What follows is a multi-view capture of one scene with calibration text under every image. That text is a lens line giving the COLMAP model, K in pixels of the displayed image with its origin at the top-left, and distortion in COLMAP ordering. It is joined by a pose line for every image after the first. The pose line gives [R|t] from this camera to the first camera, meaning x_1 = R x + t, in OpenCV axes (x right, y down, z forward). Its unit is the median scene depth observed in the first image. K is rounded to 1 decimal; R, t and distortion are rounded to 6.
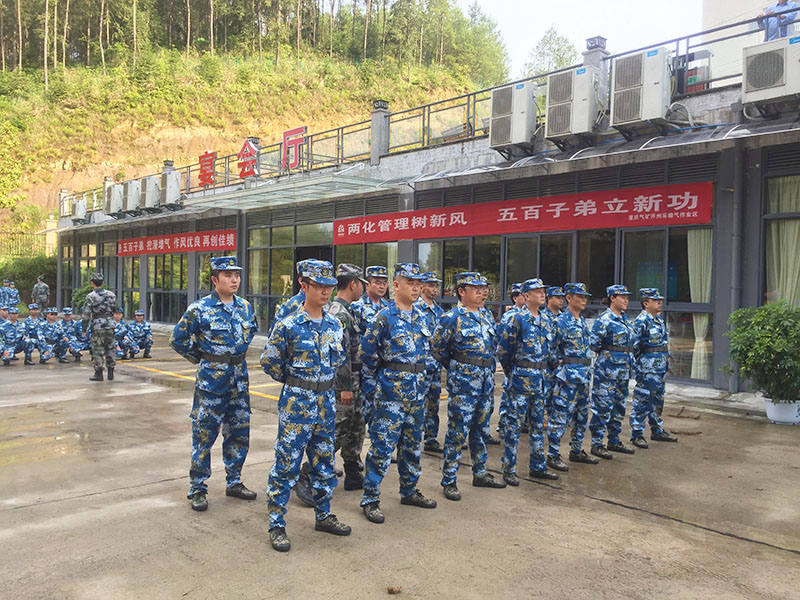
lens RADIAL K [[638.3, 0, 396.1], [0, 638.3, 298.2], [0, 0, 1]] dist [0.067506, -0.079717]
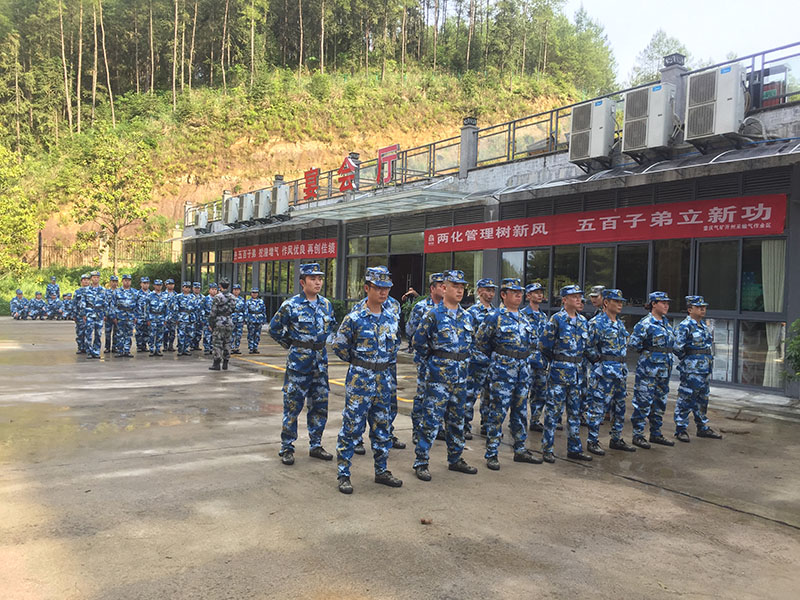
lens RADIAL K [[638.3, 0, 407.6], [0, 638.3, 302.5], [0, 0, 1]] dist [0.067506, -0.079717]
pose [[0.989657, 0.015632, -0.142599, 0.044702], [-0.016339, 0.999859, -0.003788, 0.005309], [0.142520, 0.006079, 0.989773, -0.093584]]
